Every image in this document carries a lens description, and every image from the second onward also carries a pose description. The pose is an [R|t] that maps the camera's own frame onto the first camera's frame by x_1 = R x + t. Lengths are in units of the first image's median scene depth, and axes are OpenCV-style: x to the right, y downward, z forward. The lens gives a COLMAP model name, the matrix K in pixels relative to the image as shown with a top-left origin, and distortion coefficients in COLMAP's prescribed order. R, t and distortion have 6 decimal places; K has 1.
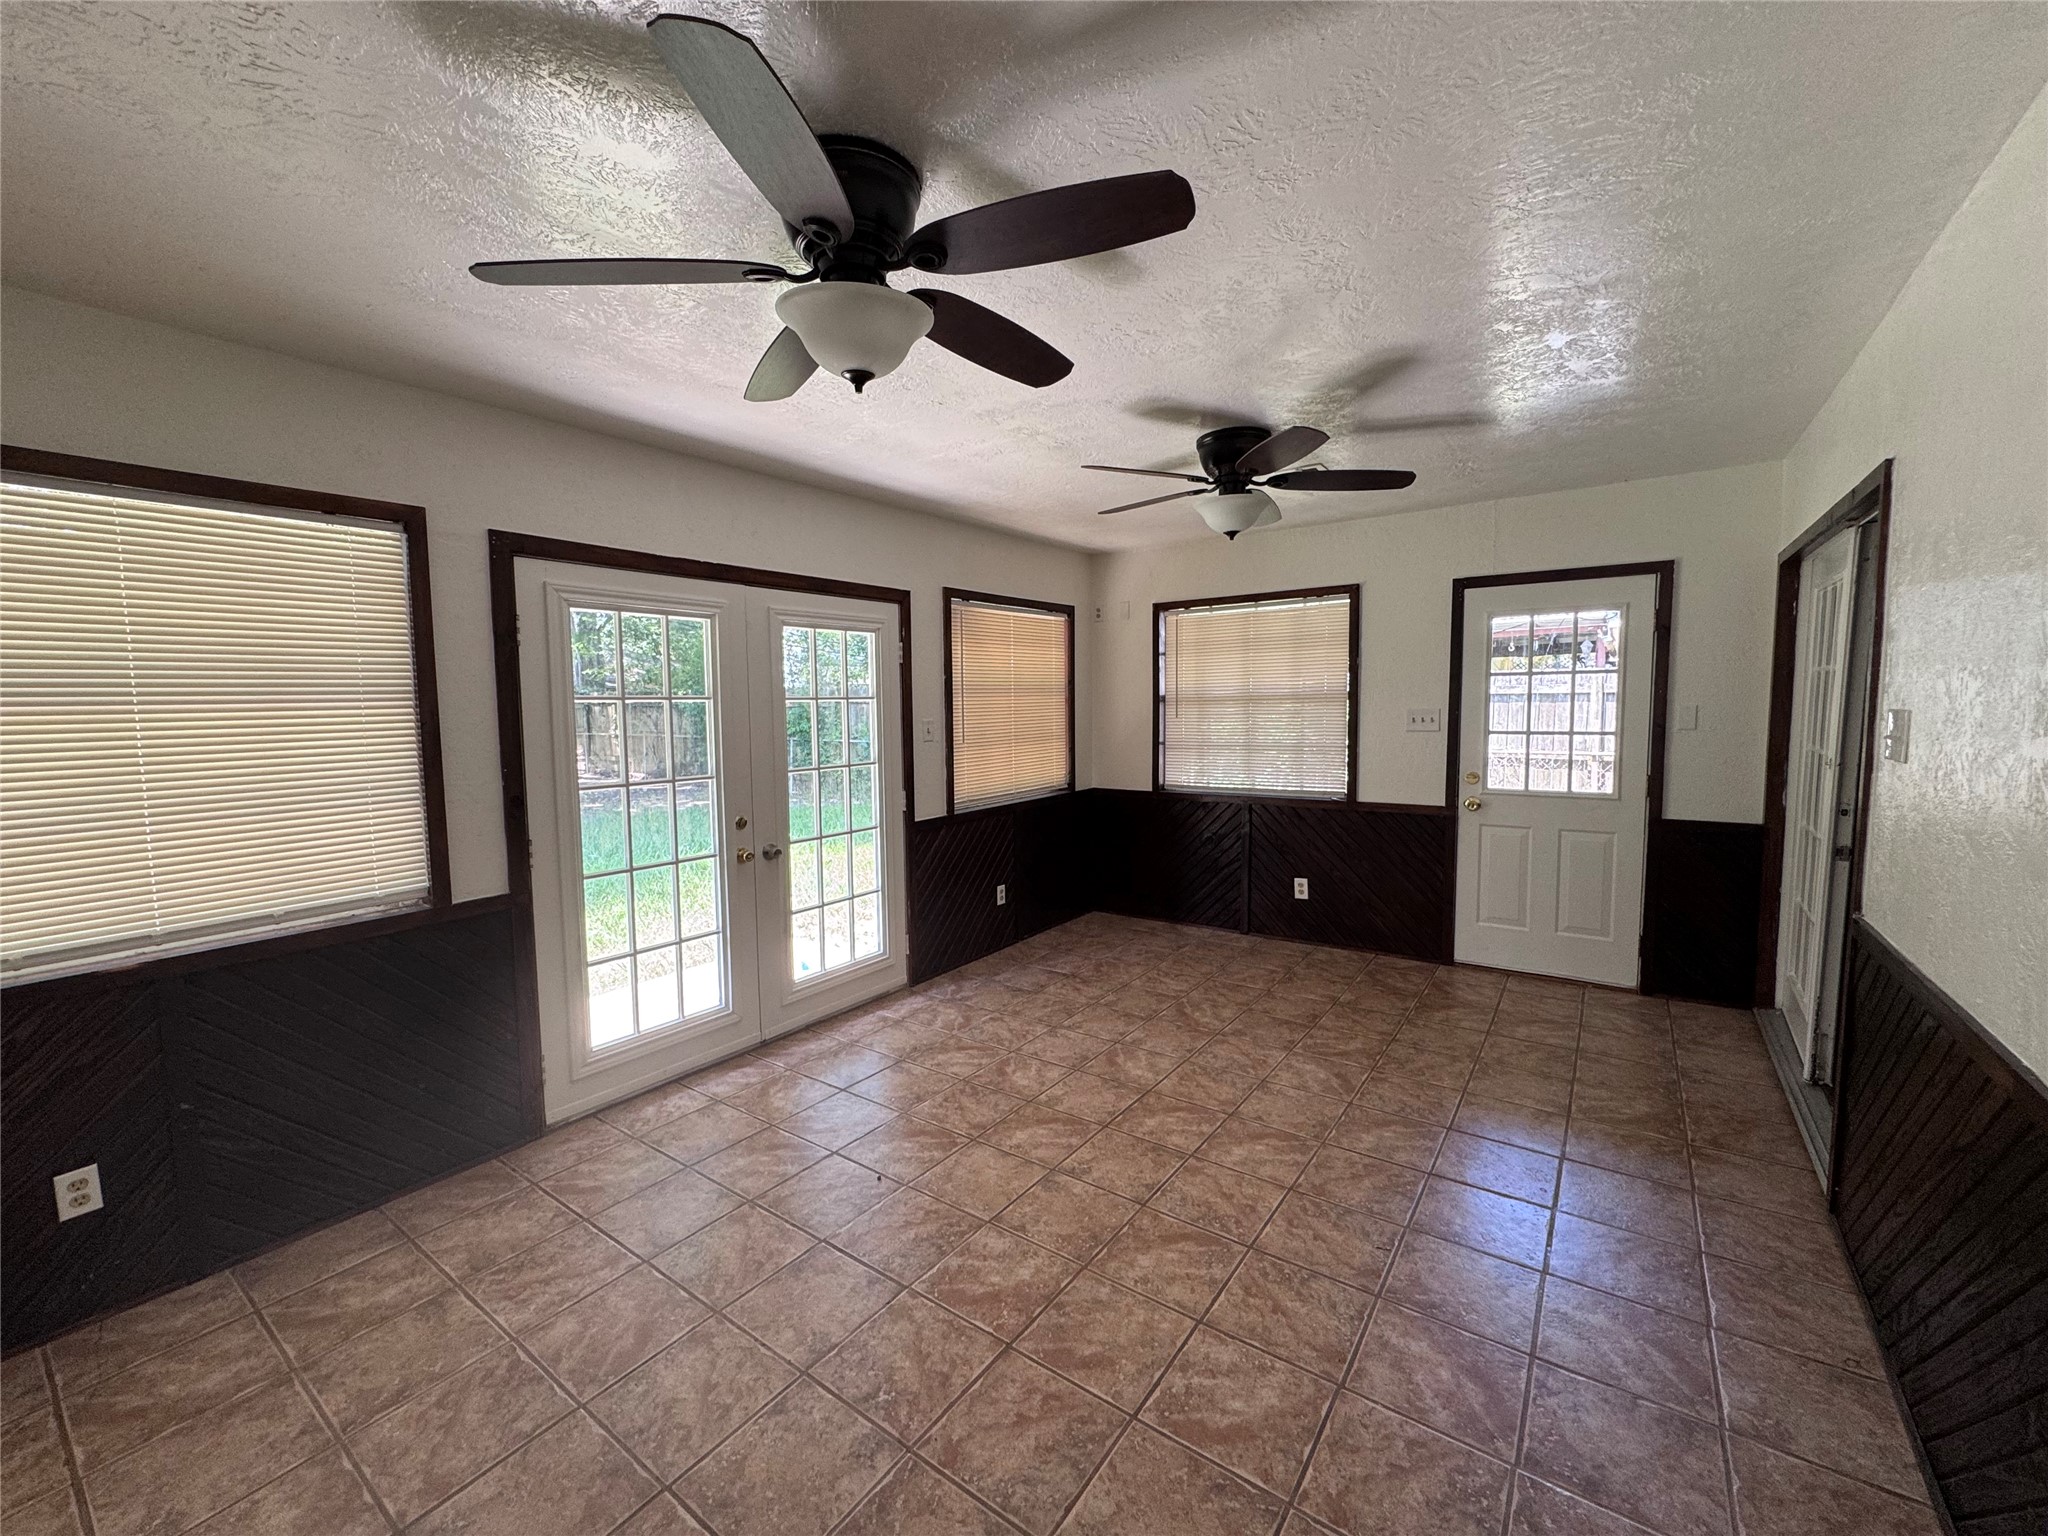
lens RADIAL K [[817.8, 0, 1023.9], [0, 817.8, 764.7], [0, 0, 1]] dist [-0.001523, 0.000079]
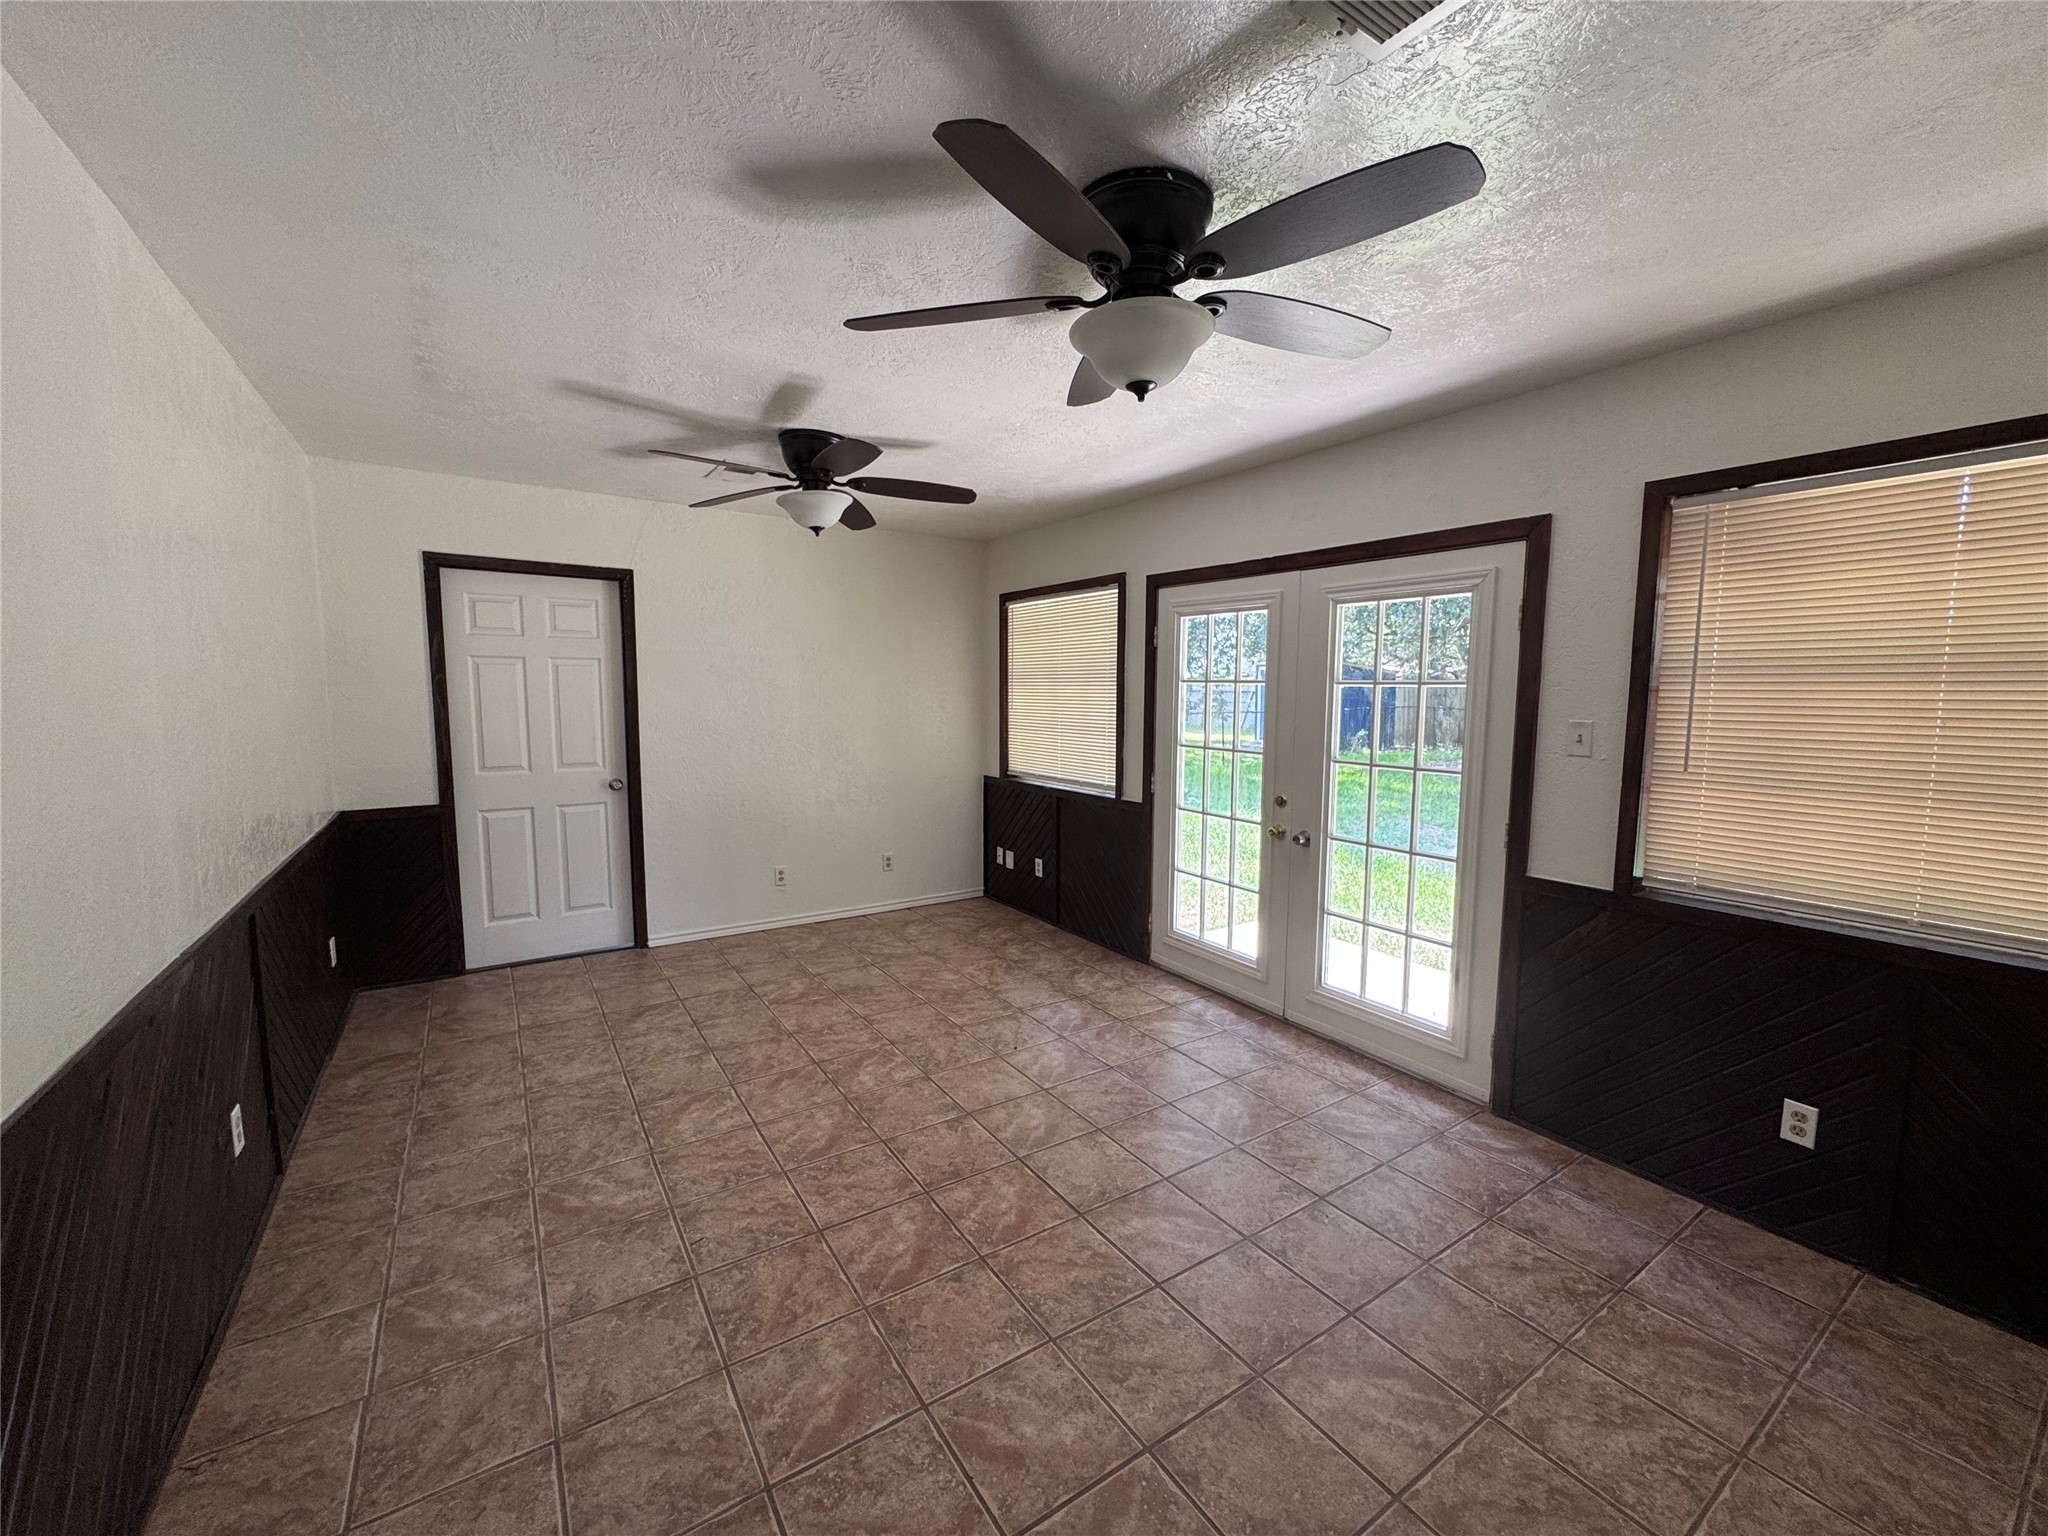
lens RADIAL K [[817.5, 0, 1024.2], [0, 817.5, 769.5], [0, 0, 1]] dist [-0.003769, 0.000040]
pose [[-0.347092, 0.110221, -0.931332, 0.882947], [-0.073941, 0.986762, 0.144337, -0.114493], [0.934912, 0.118962, -0.334347, 1.239957]]
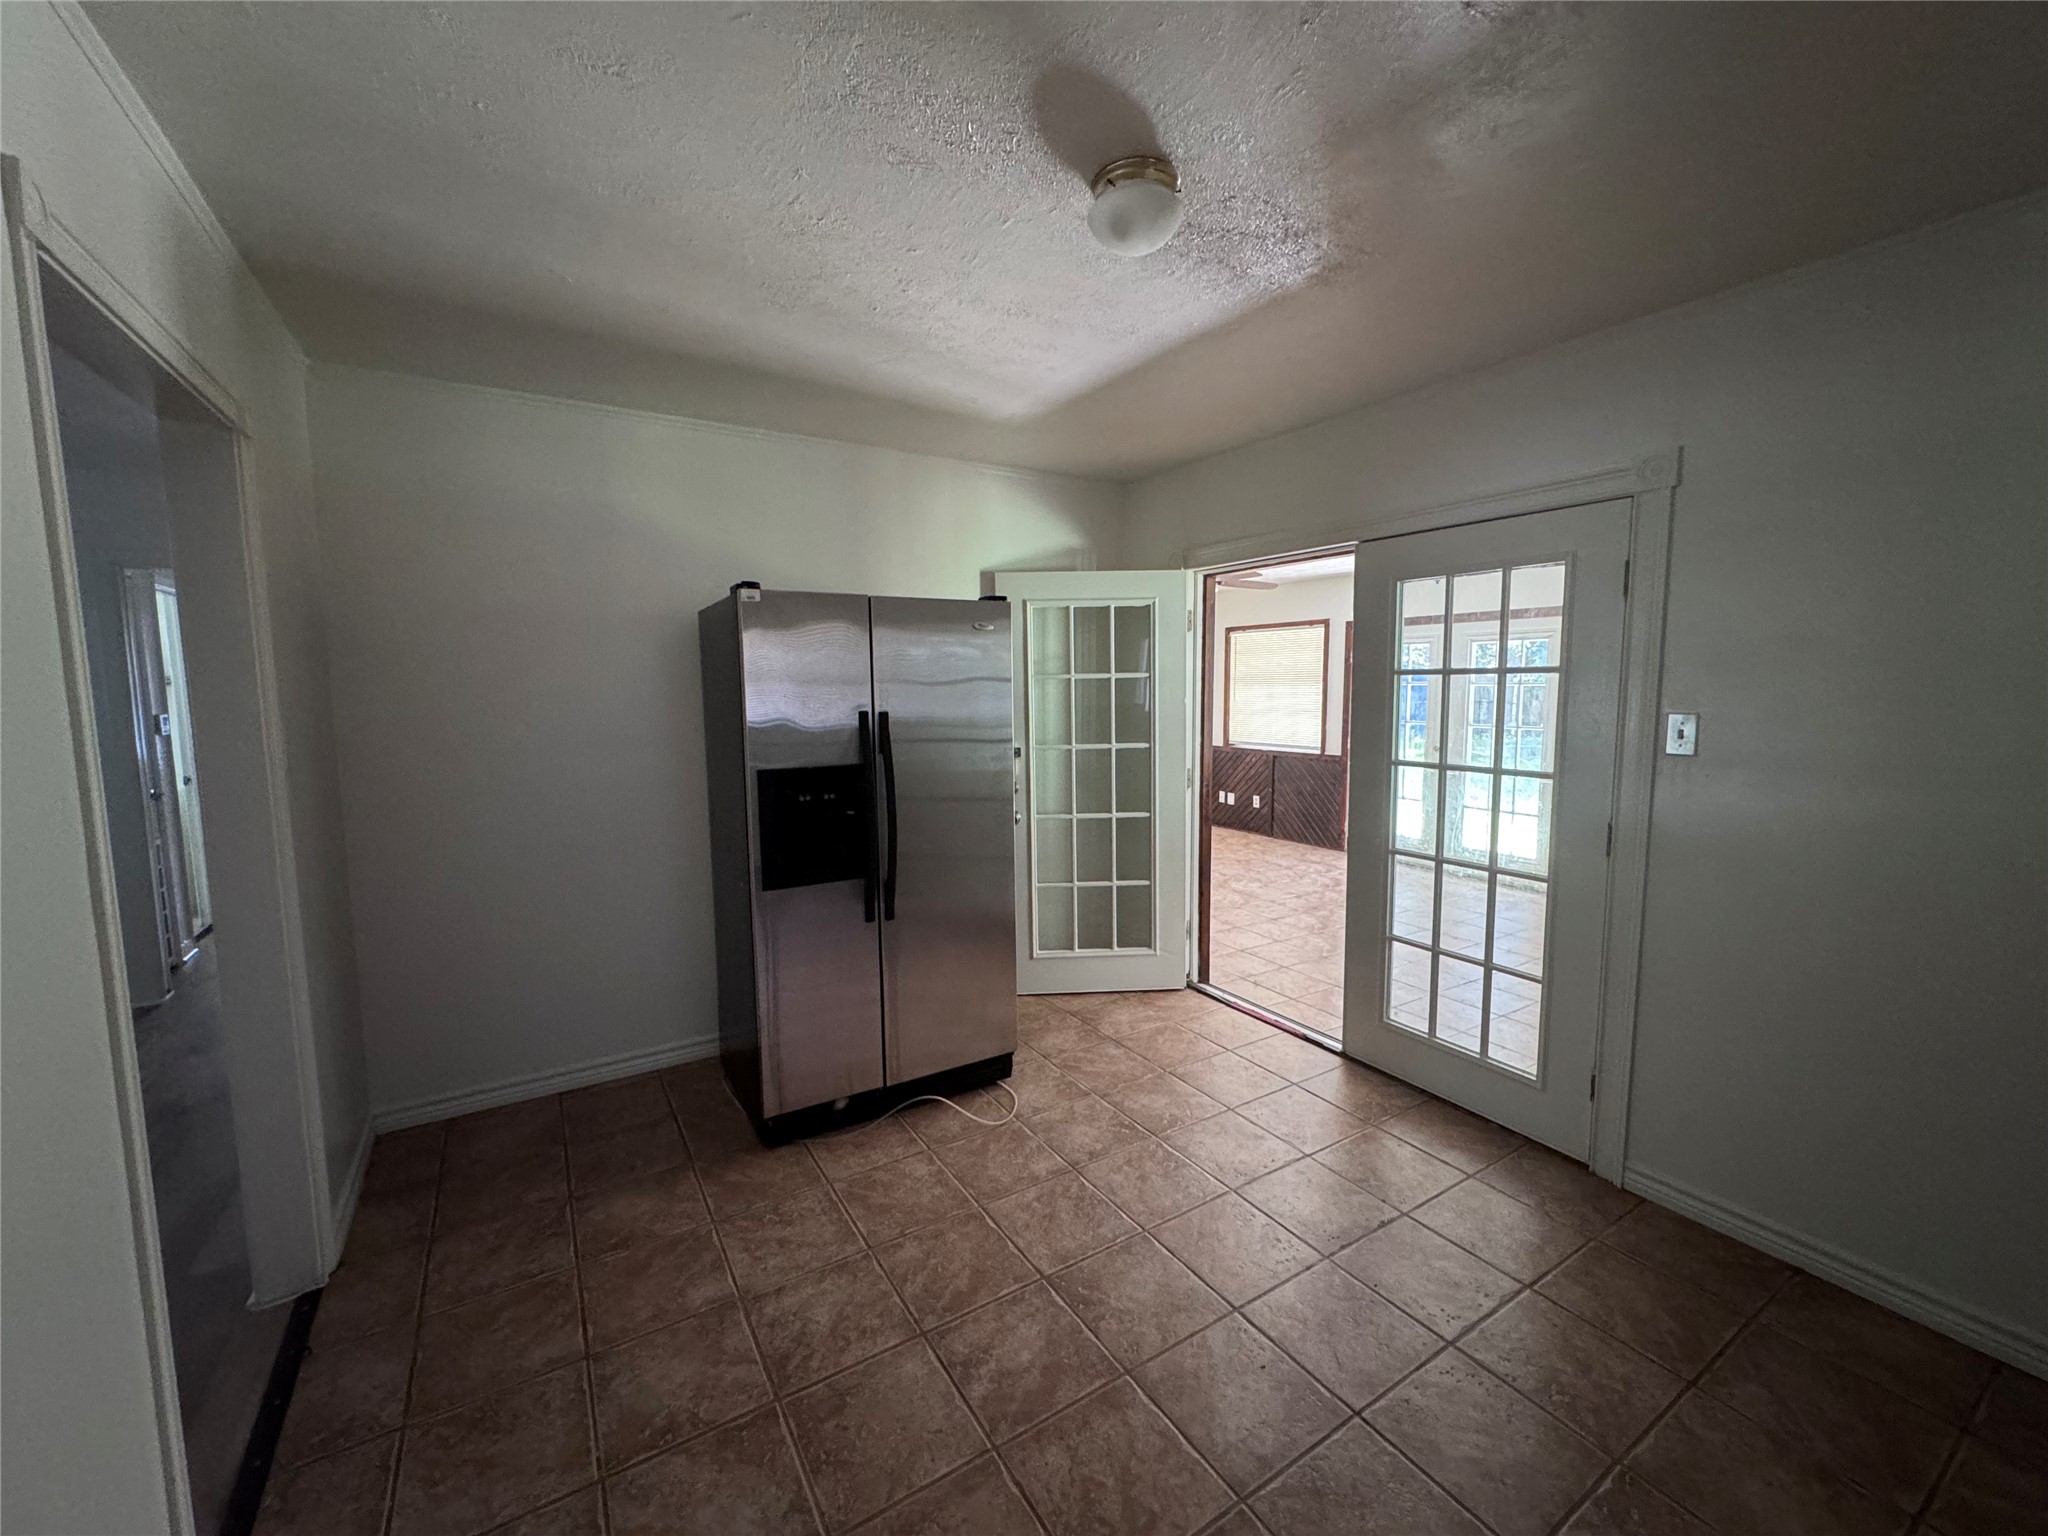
lens RADIAL K [[817.8, 0, 1023.9], [0, 817.8, 764.7], [0, 0, 1]] dist [-0.001523, 0.000079]
pose [[-0.376309, 0.108766, -0.920088, 2.129182], [-0.061418, 0.987972, 0.141910, -0.122817], [0.924456, 0.109912, -0.365103, 0.965504]]
